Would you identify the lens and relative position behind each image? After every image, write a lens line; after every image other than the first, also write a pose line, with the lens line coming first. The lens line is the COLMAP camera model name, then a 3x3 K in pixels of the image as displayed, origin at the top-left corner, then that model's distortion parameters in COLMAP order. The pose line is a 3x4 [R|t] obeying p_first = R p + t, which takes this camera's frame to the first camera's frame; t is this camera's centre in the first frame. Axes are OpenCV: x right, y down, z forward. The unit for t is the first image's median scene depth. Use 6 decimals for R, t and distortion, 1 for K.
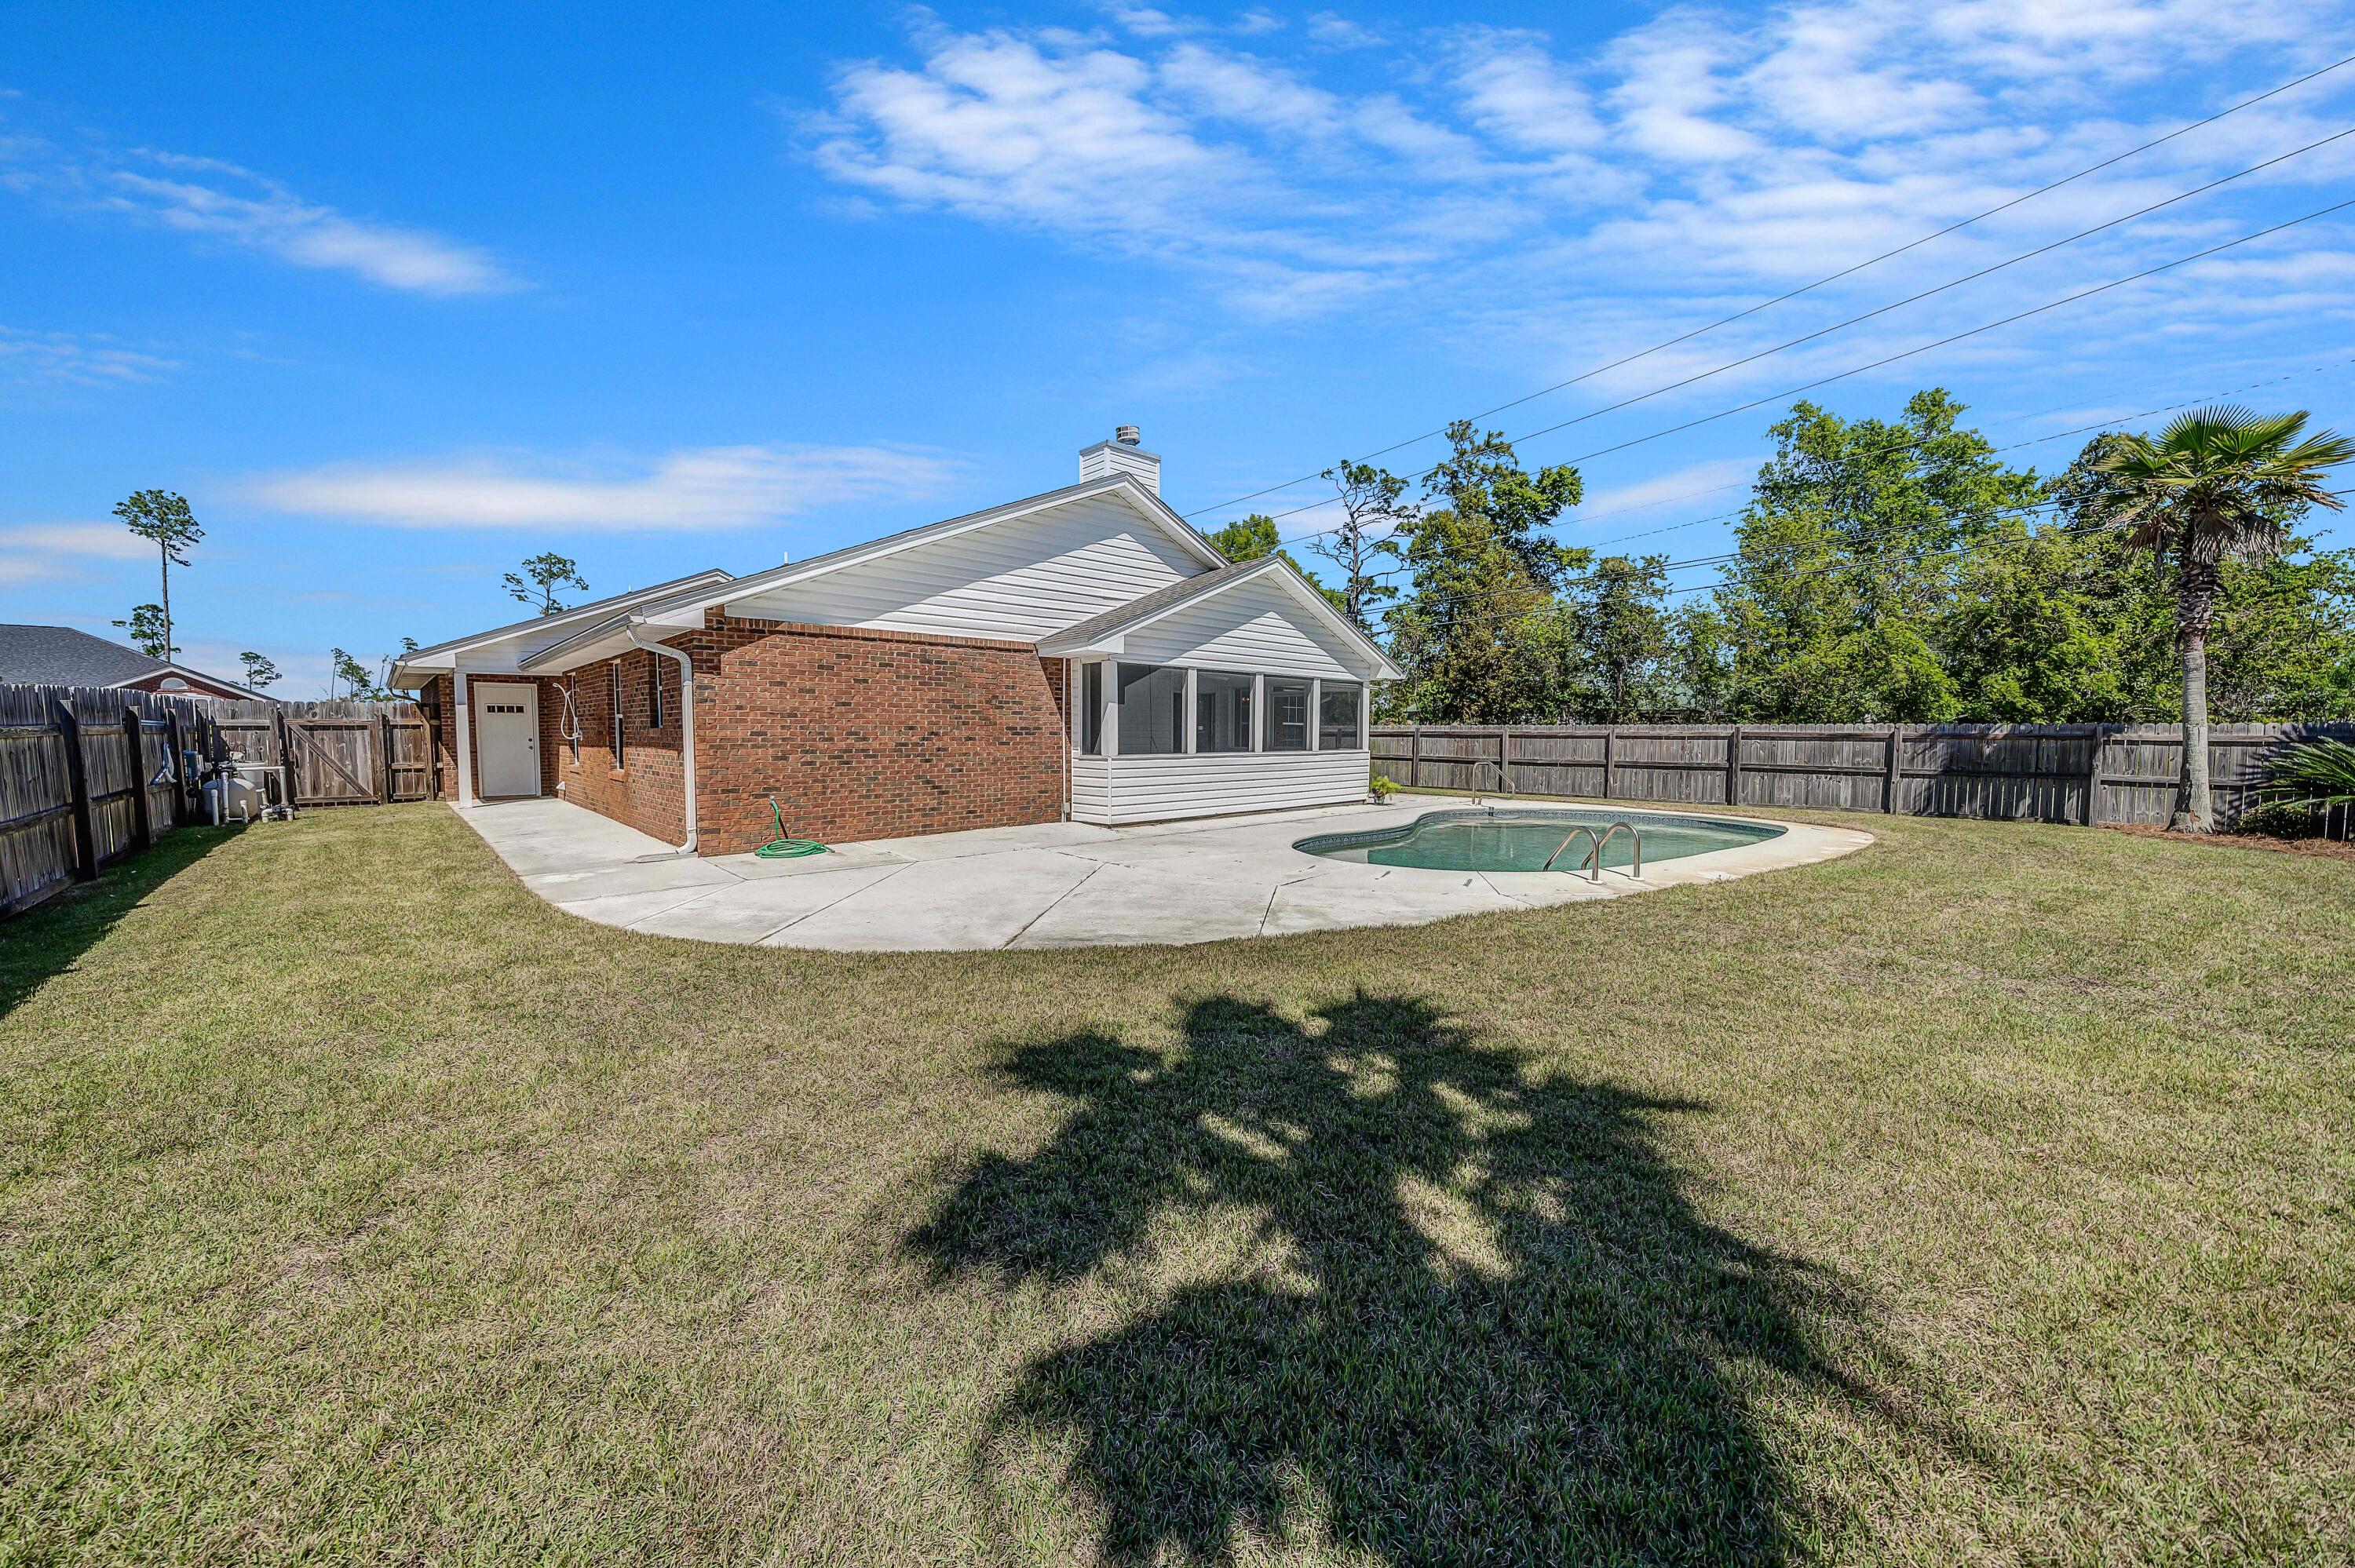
lens RADIAL K [[816.9, 0, 1163.4], [0, 816.9, 783.2], [0, 0, 1]] dist [-0.002670, -0.000238]
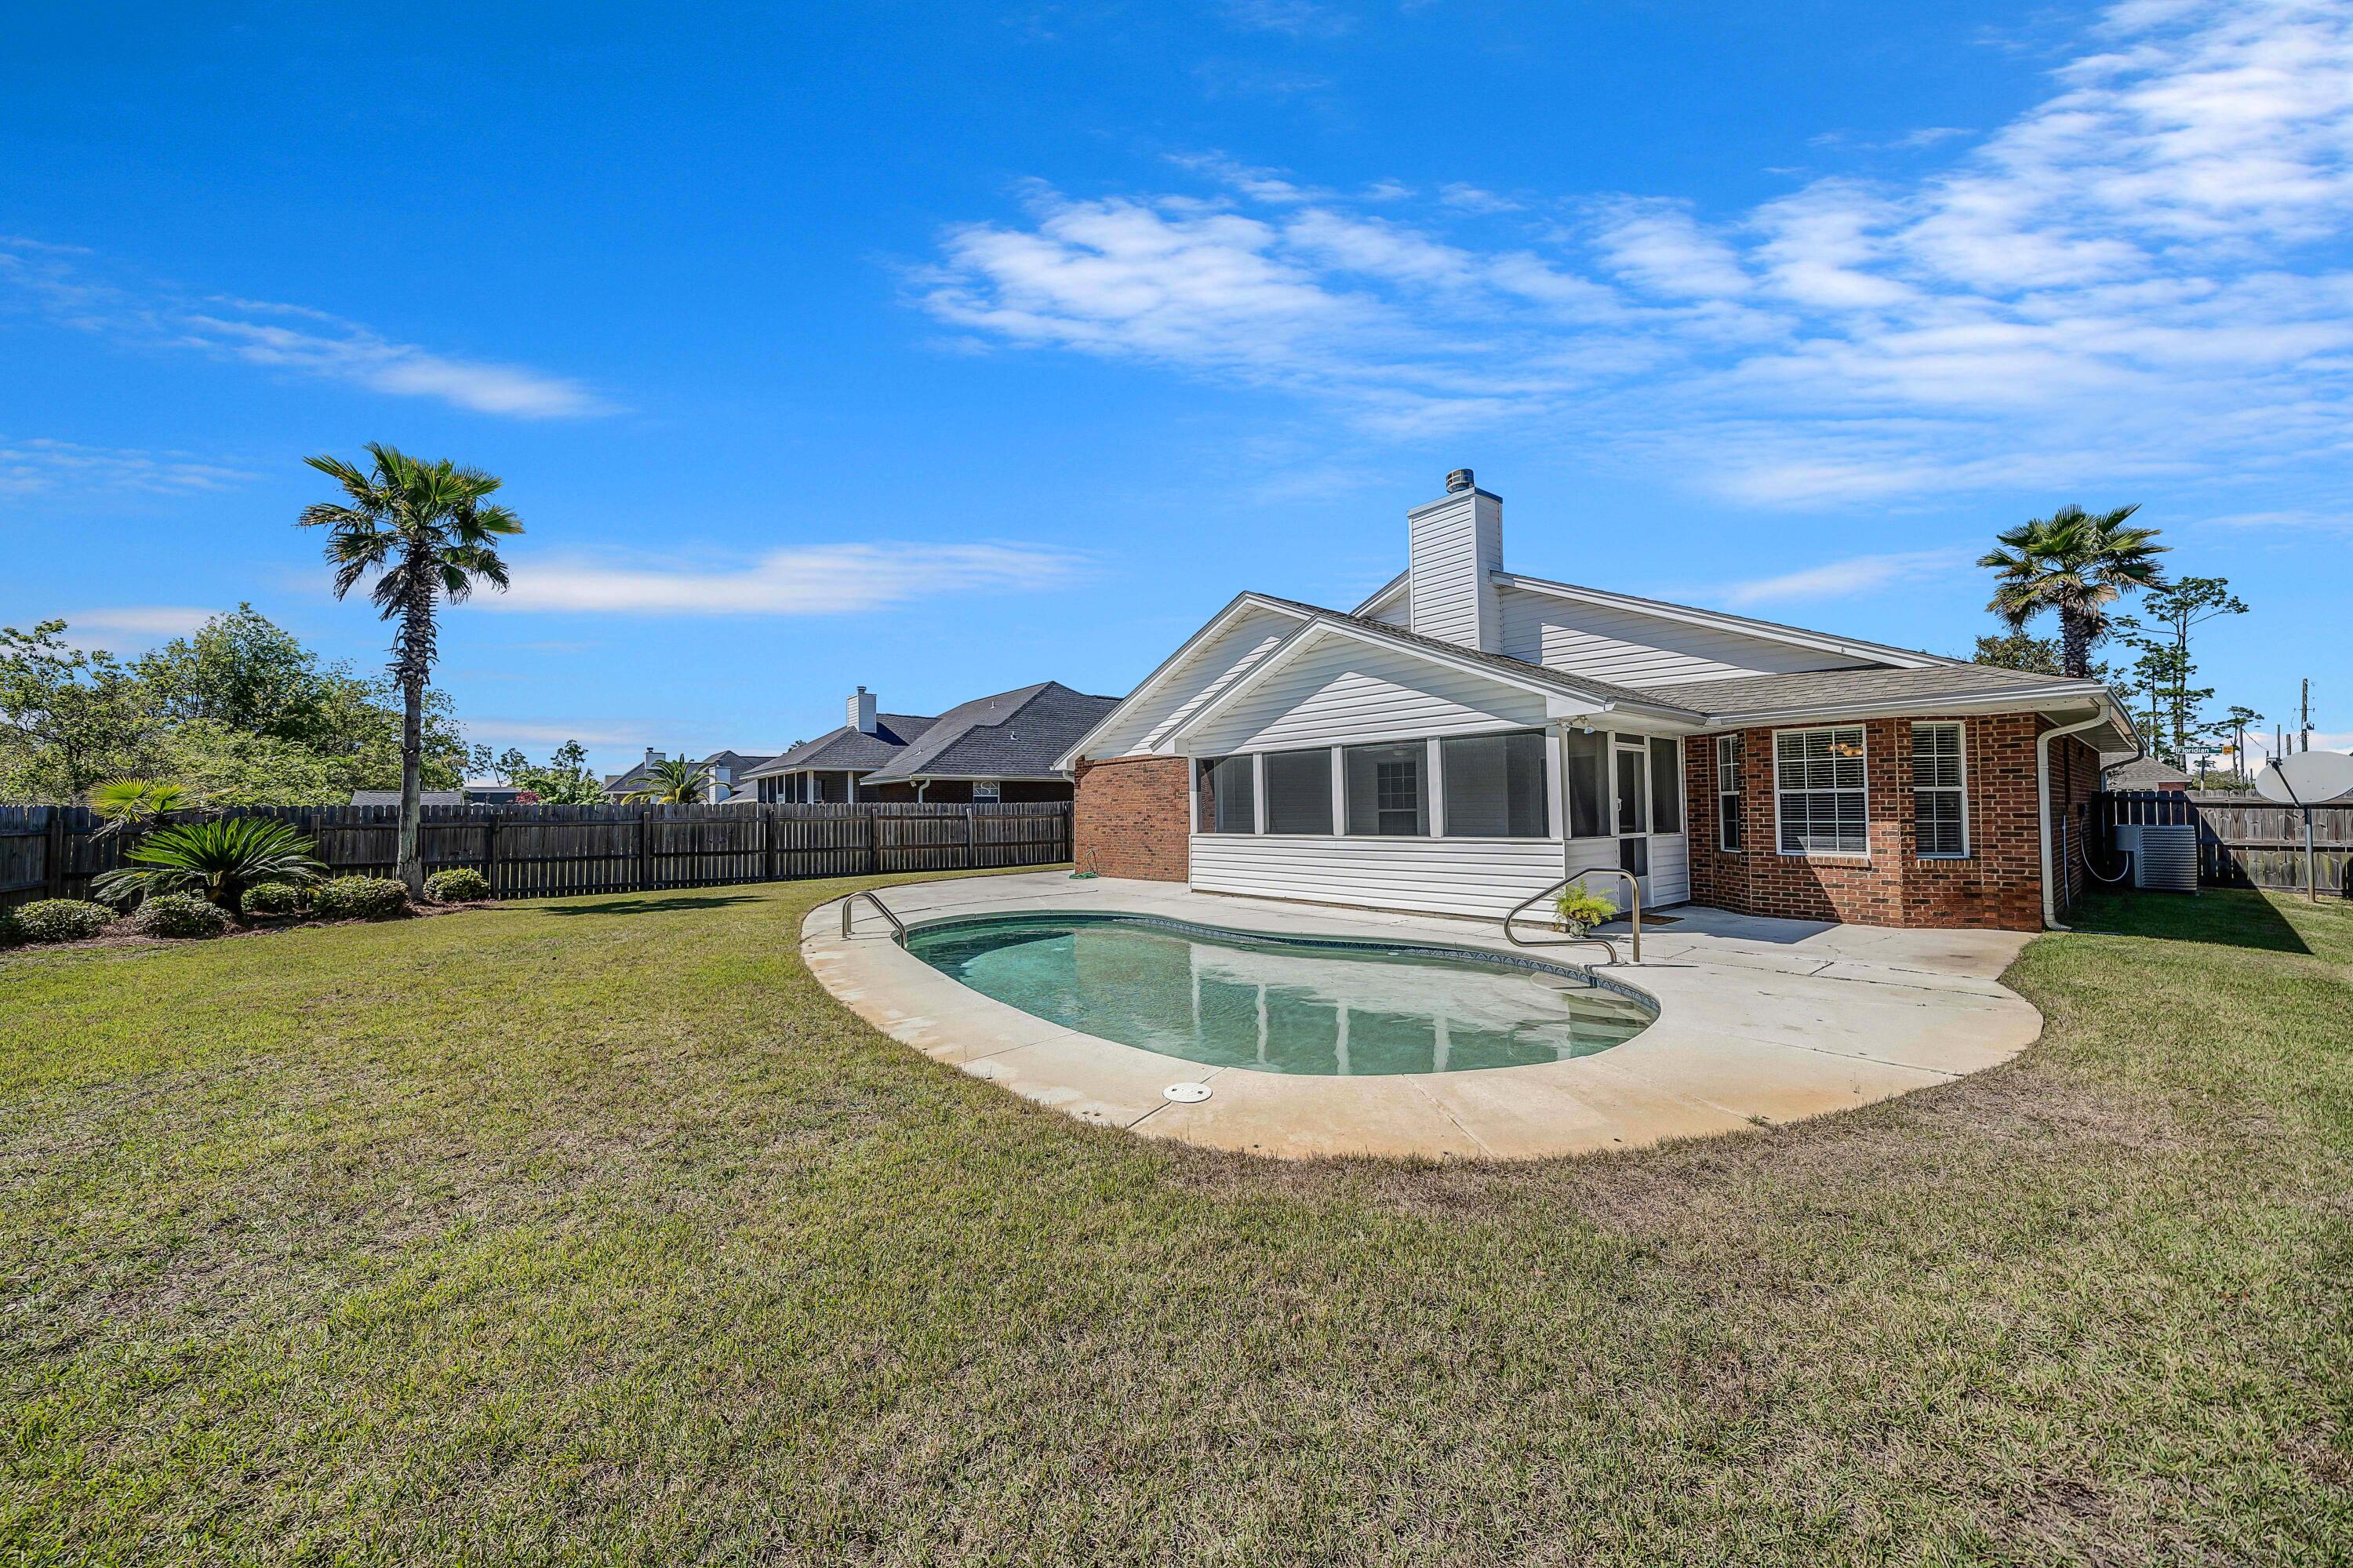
lens RADIAL K [[816.4, 0, 1175.3], [0, 816.4, 788.0], [0, 0, 1]] dist [-0.002670, -0.000238]
pose [[-0.056349, -0.032781, -0.997873, 1.063151], [-0.050129, 0.998293, -0.029964, -0.057735], [0.997152, 0.048334, -0.057896, 0.936316]]
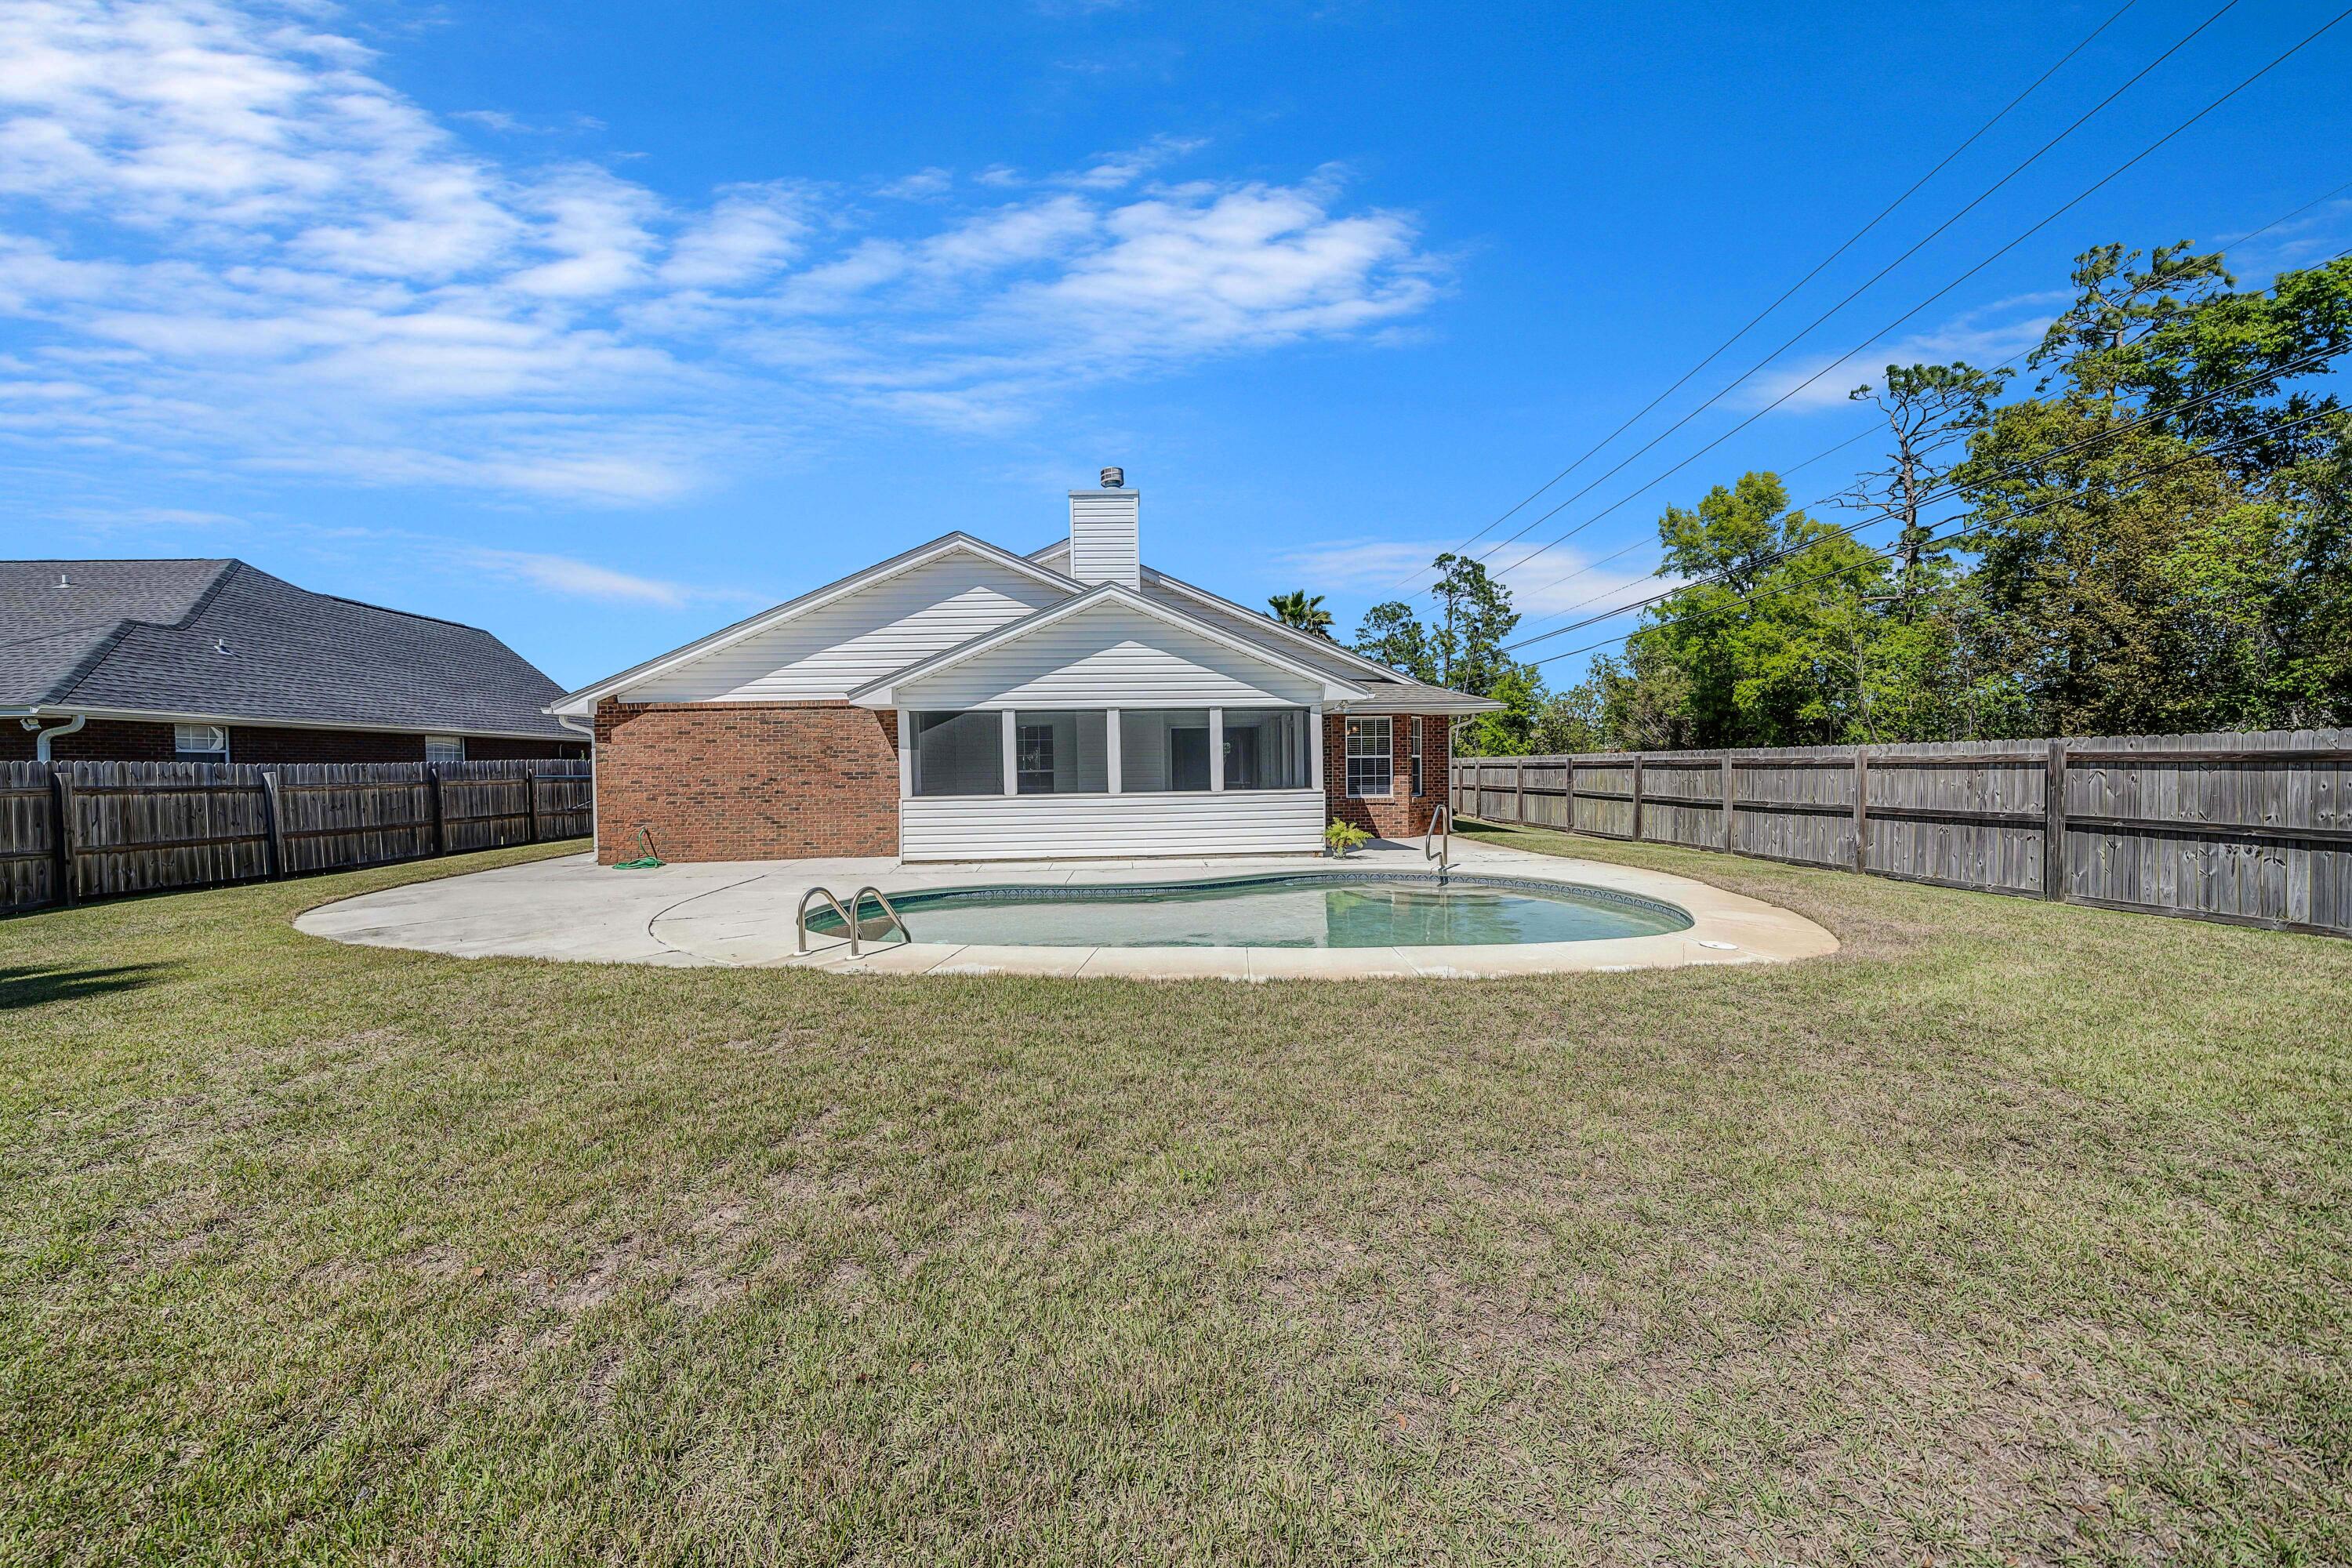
lens RADIAL K [[816.0, 0, 1165.5], [0, 816.0, 783.0], [0, 0, 1]] dist [-0.002670, -0.000238]
pose [[0.768448, -0.005131, -0.639892, 0.805267], [-0.020224, 0.999274, -0.032300, -0.022337], [0.639593, 0.037762, 0.767786, 0.350332]]
